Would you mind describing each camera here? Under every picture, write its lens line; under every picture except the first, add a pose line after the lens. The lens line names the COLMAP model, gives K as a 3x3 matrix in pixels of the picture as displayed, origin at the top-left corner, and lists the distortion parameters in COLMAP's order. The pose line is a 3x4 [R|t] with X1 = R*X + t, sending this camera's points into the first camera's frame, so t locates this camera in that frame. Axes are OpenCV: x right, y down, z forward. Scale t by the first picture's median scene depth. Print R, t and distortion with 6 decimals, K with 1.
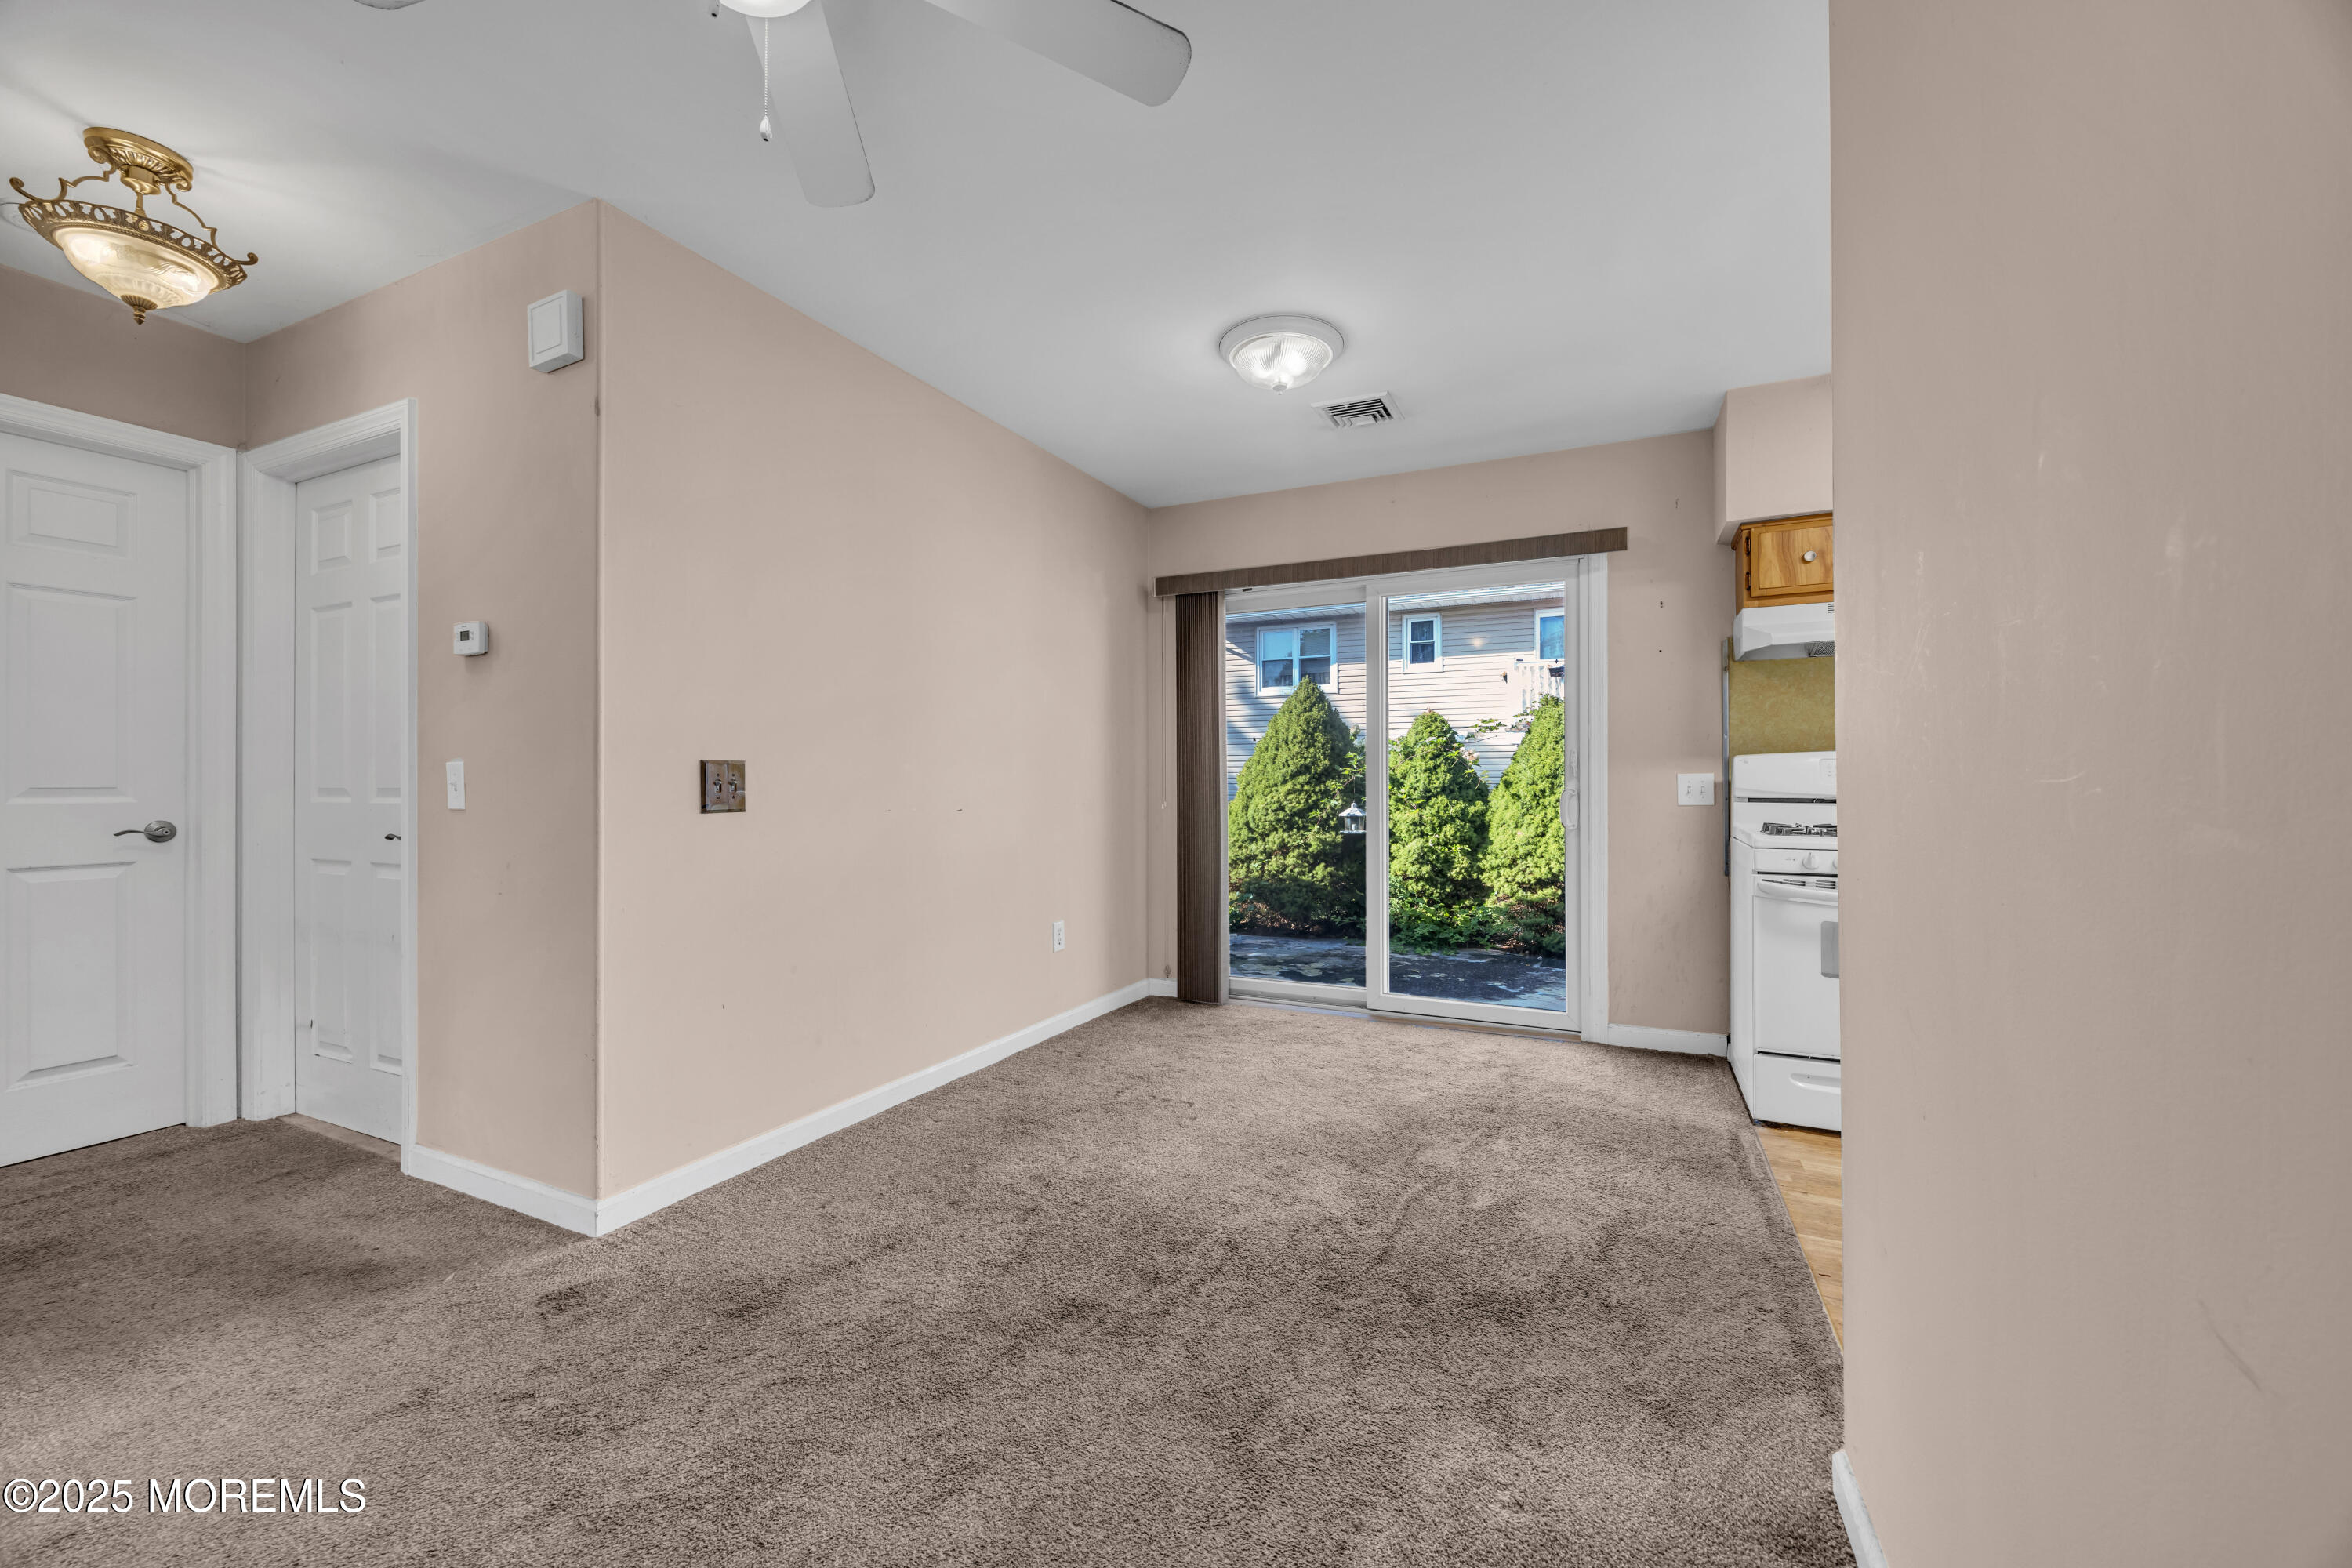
lens RADIAL K [[911.0, 0, 1186.5], [0, 911.0, 780.3], [0, 0, 1]] dist [-0.002638, 0.000021]
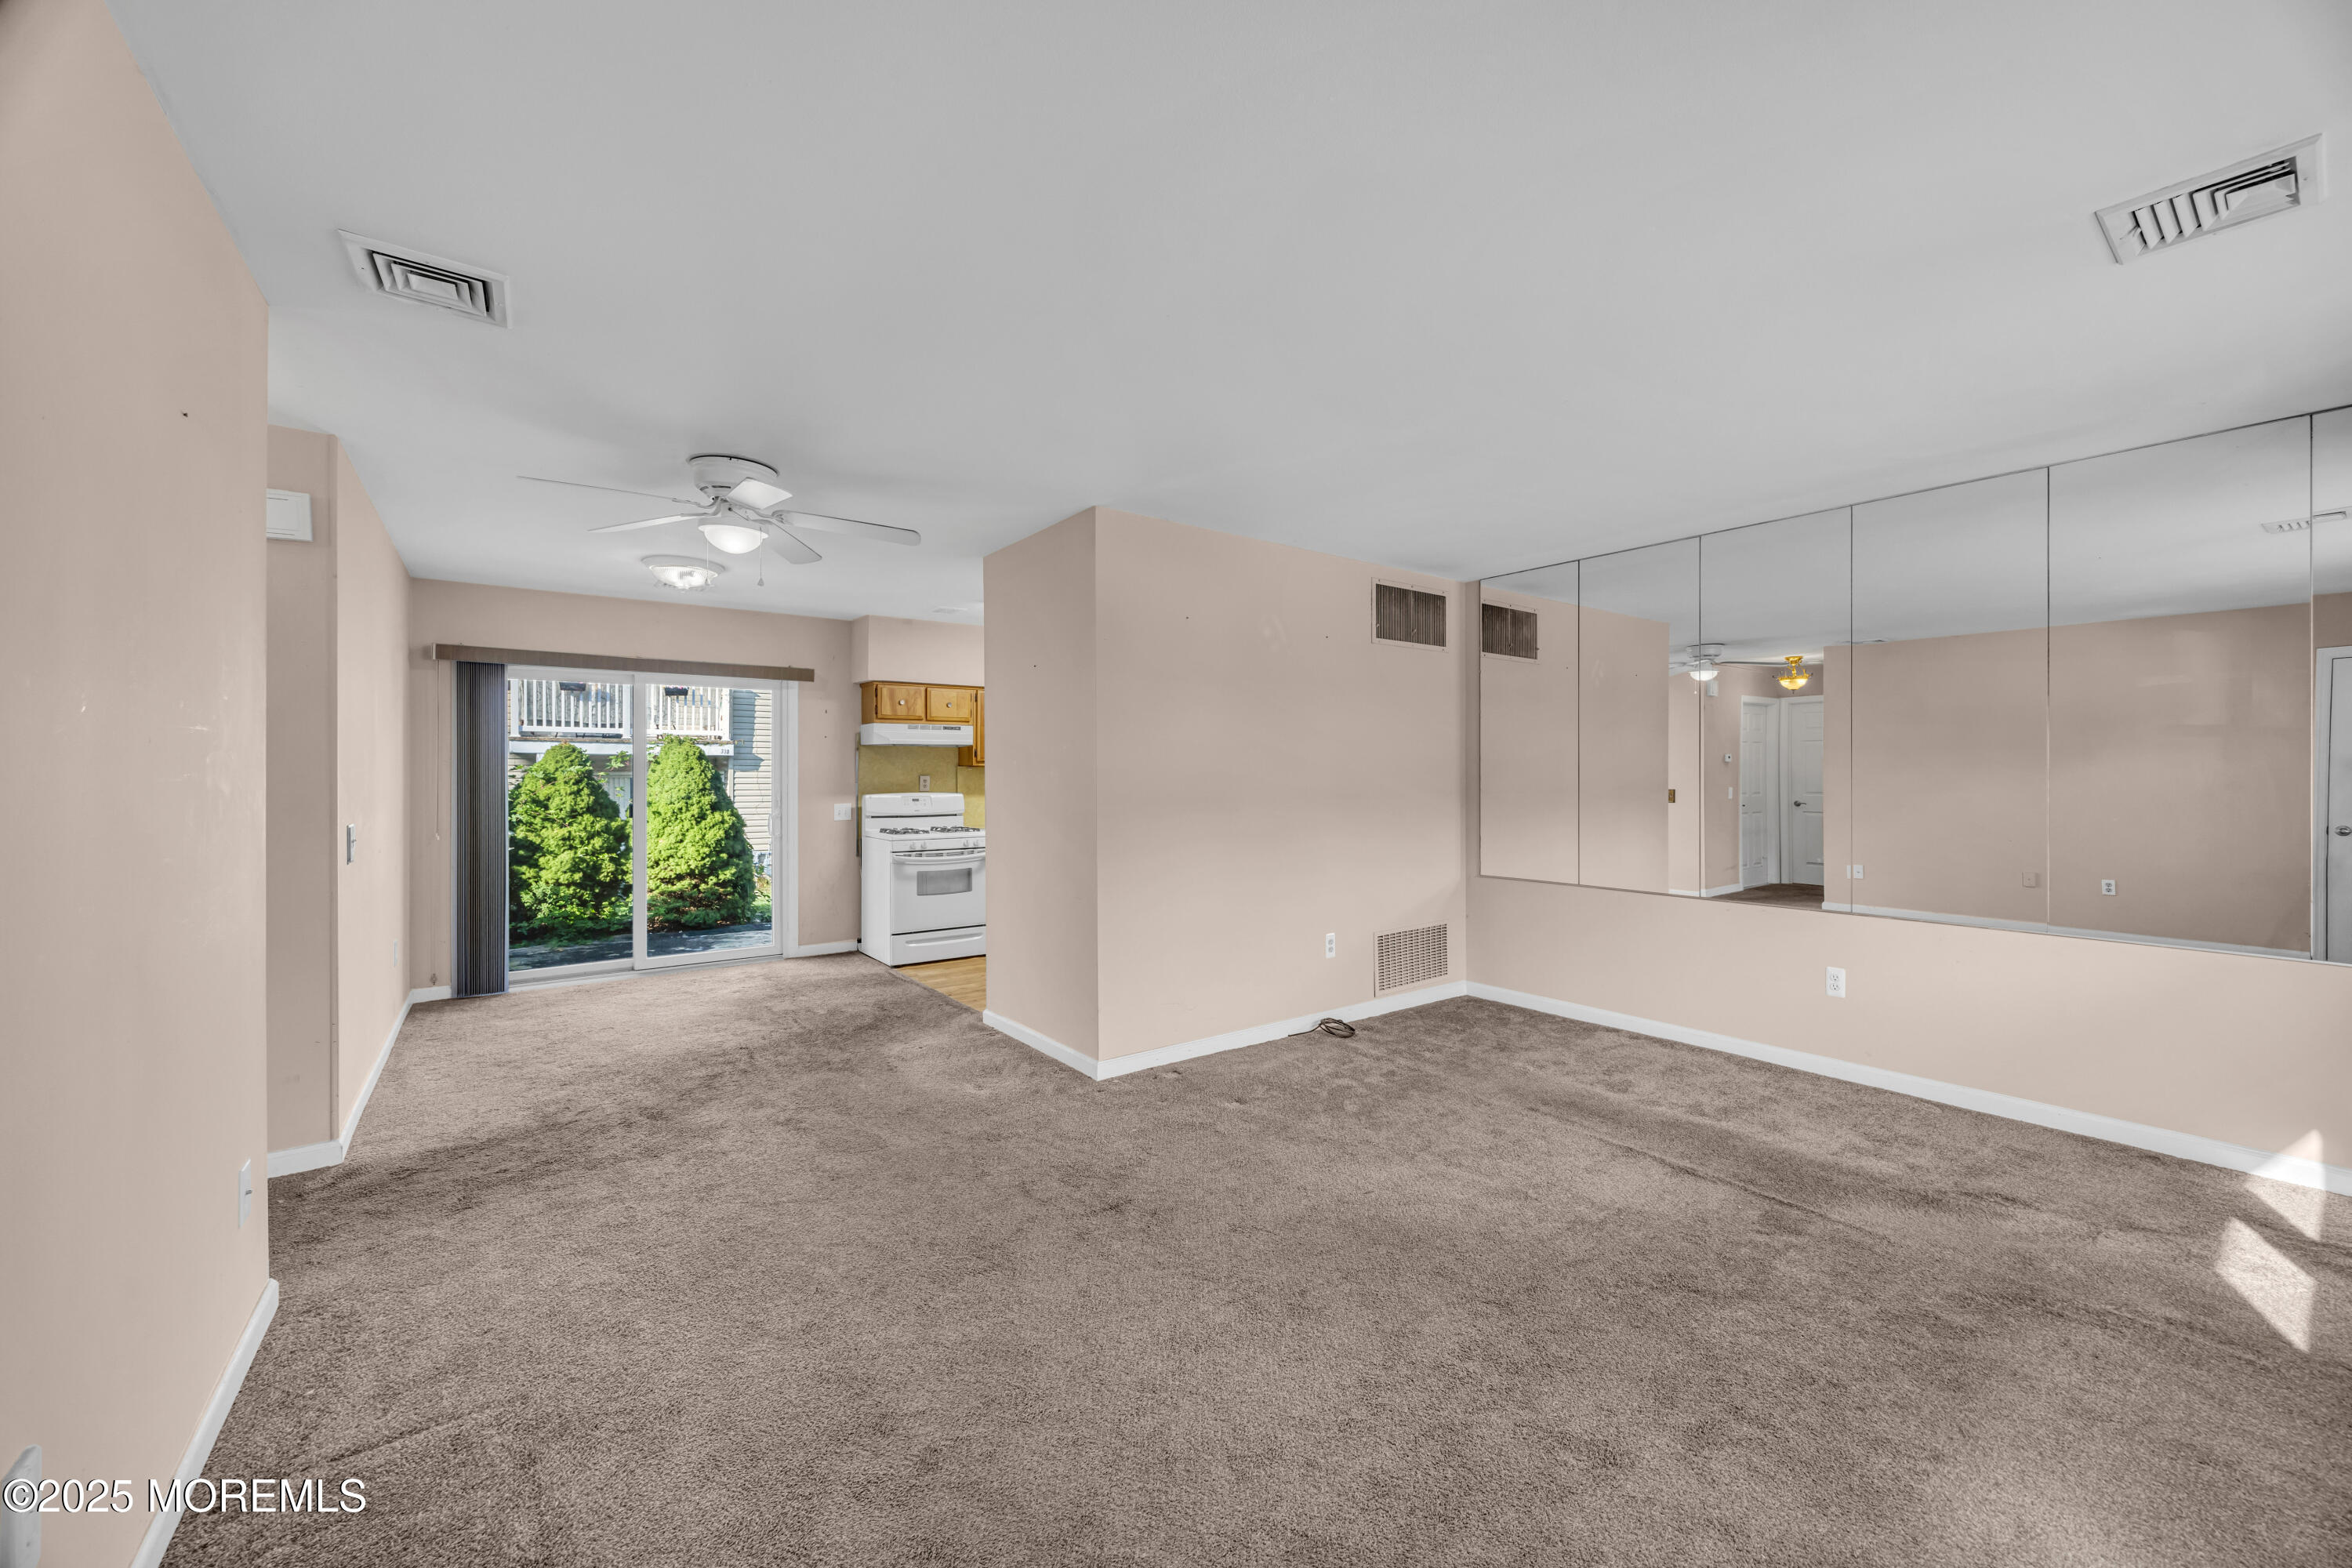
lens RADIAL K [[911.0, 0, 1188.7], [0, 911.0, 776.4], [0, 0, 1]] dist [-0.002638, 0.000021]
pose [[0.467742, -0.001588, 0.883864, -0.445242], [-0.000226, 0.999998, 0.001916, -0.038787], [-0.883865, -0.001096, 0.467740, -0.295847]]
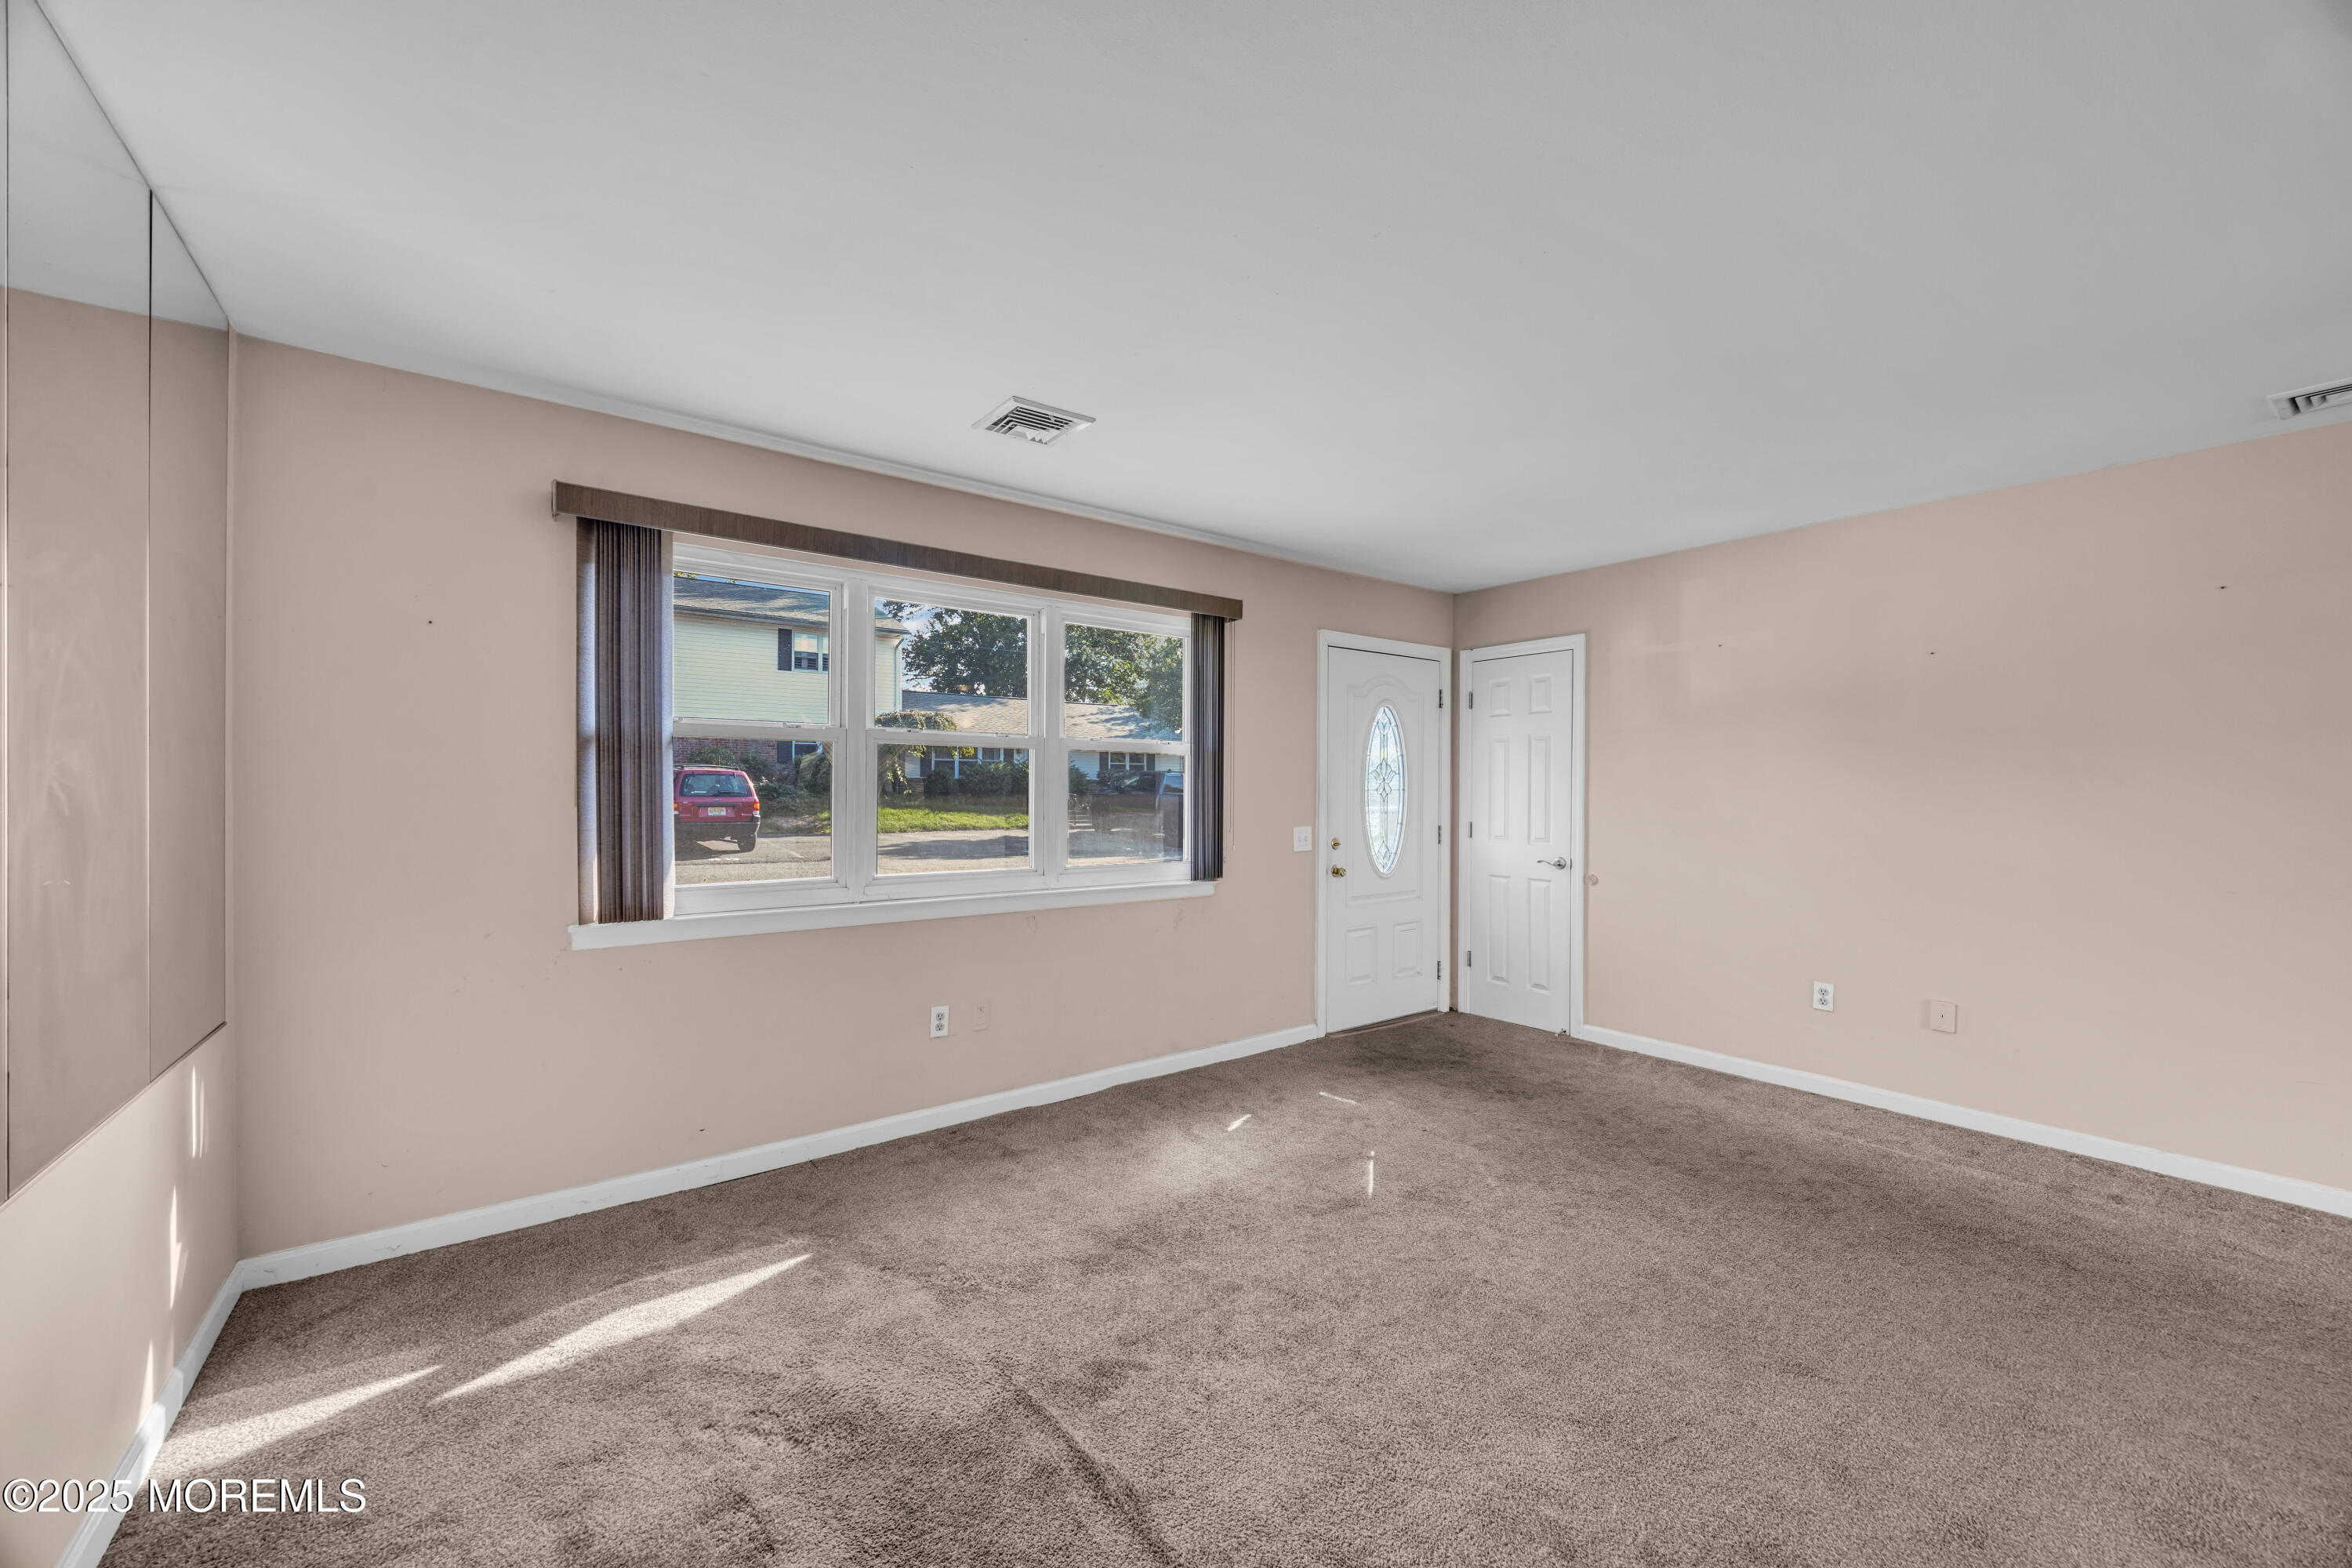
lens RADIAL K [[911.0, 0, 1174.2], [0, 911.0, 795.5], [0, 0, 1]] dist [-0.002638, 0.000021]
pose [[-0.459225, 0.004430, -0.888309, 0.334034], [0.000289, 0.999988, 0.004837, -0.036212], [0.888320, 0.001965, -0.459221, -0.171536]]
